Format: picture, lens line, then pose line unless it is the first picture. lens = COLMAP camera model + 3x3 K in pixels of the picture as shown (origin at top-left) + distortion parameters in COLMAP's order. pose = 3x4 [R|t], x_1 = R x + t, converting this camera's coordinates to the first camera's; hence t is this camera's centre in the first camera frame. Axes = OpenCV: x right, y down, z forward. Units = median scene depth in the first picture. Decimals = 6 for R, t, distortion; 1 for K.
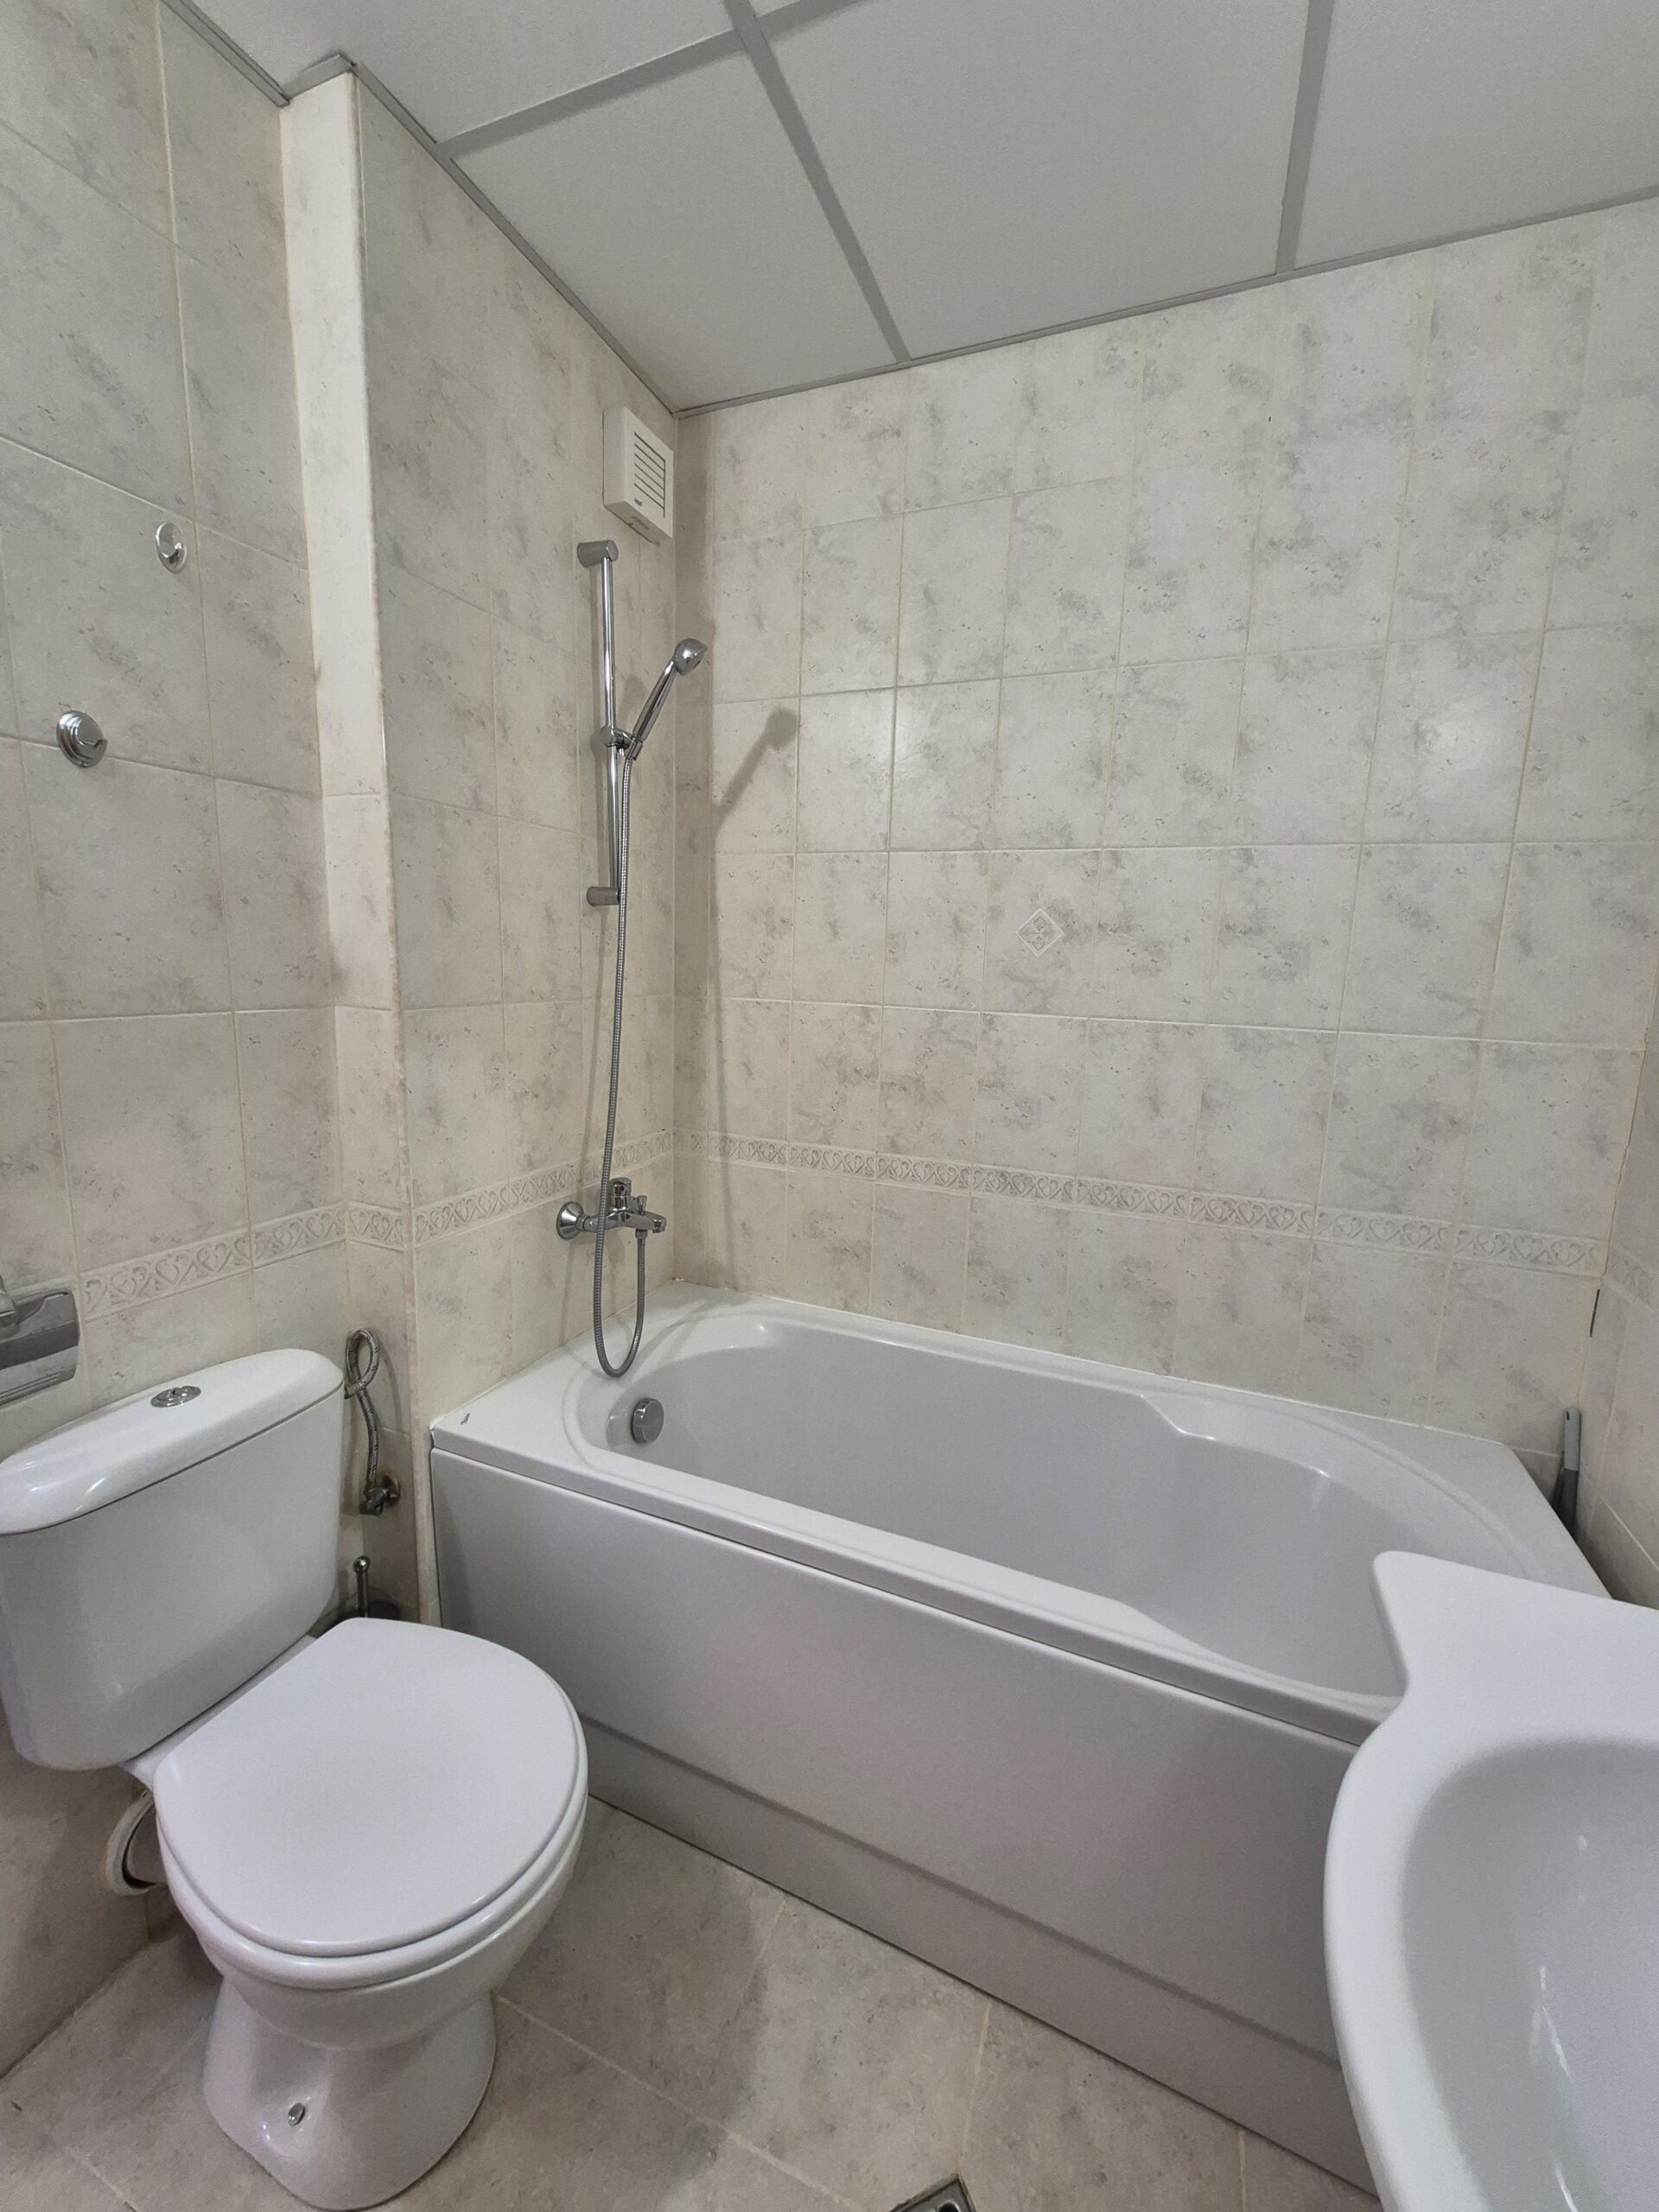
lens RADIAL K [[871.2, 0, 828.5], [0, 871.2, 1103.0], [0, 0, 1]] dist [0.000141, -0.001235]
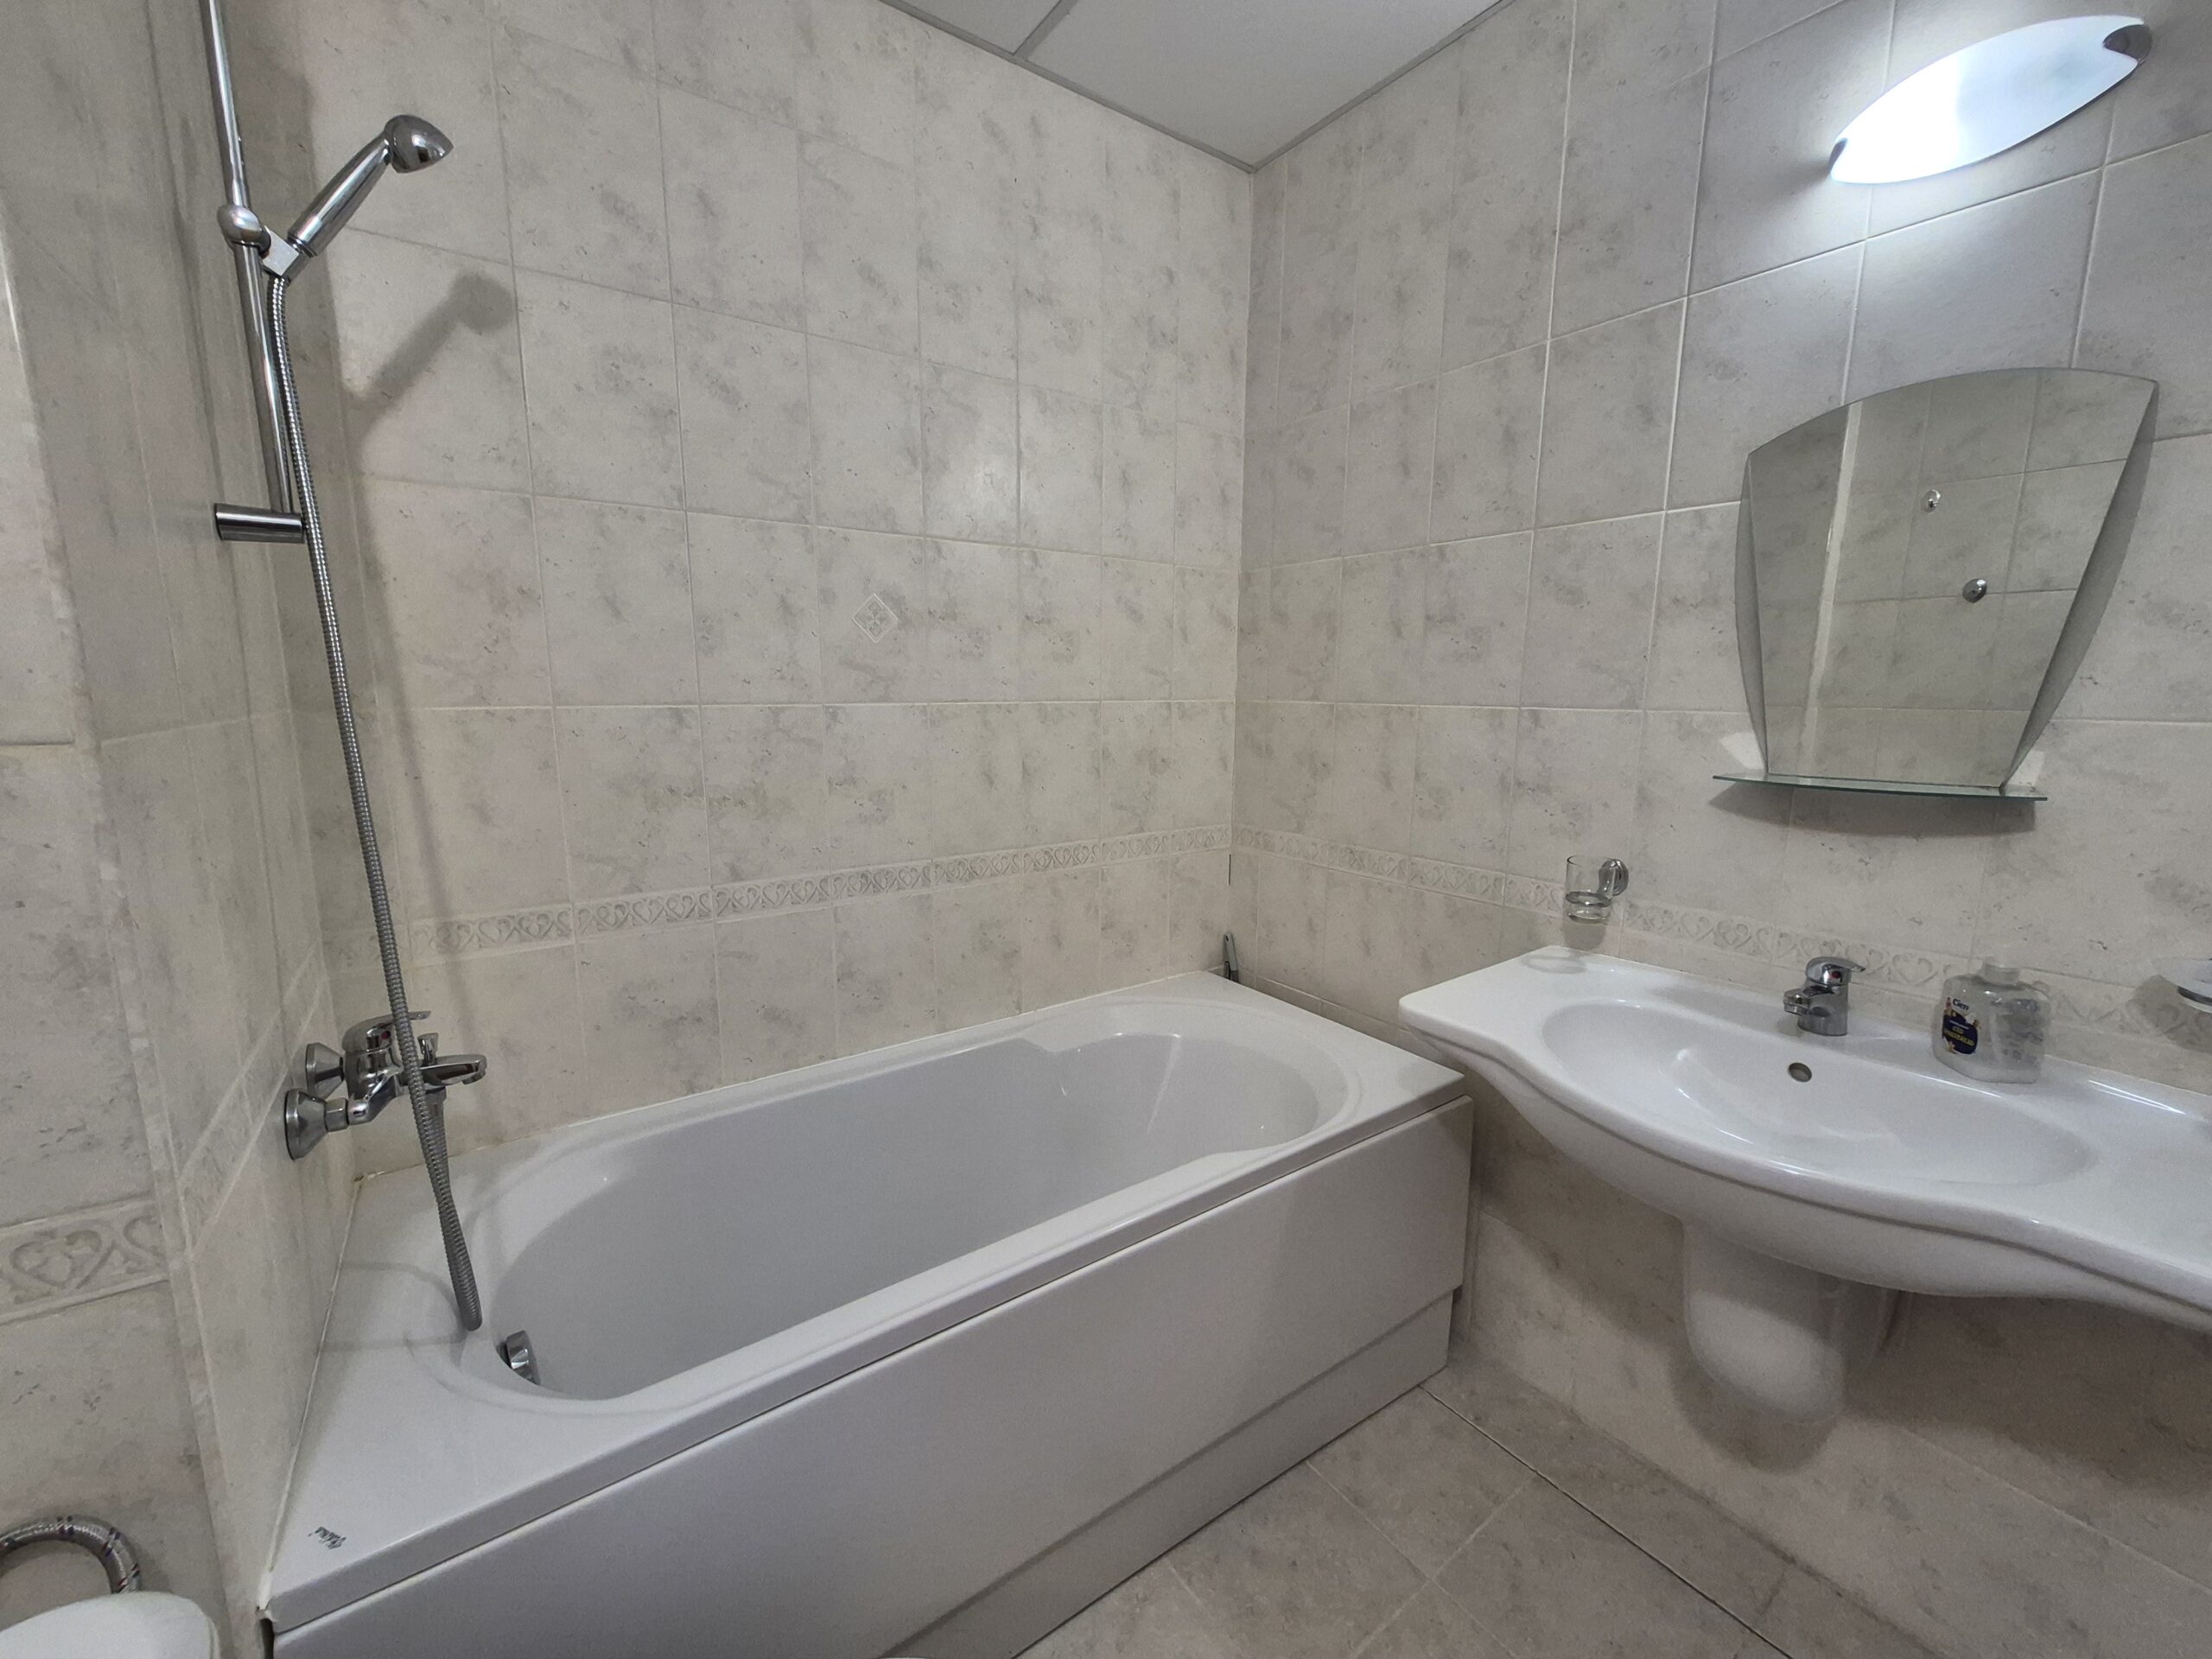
lens RADIAL K [[871.2, 0, 1107.2], [0, 871.2, 832.0], [0, 0, 1]] dist [0.000141, -0.001235]
pose [[0.525137, -0.171837, 0.833489, -0.469892], [0.155531, 0.982286, 0.104522, -0.023248], [-0.836685, 0.074745, 0.542560, 0.275177]]
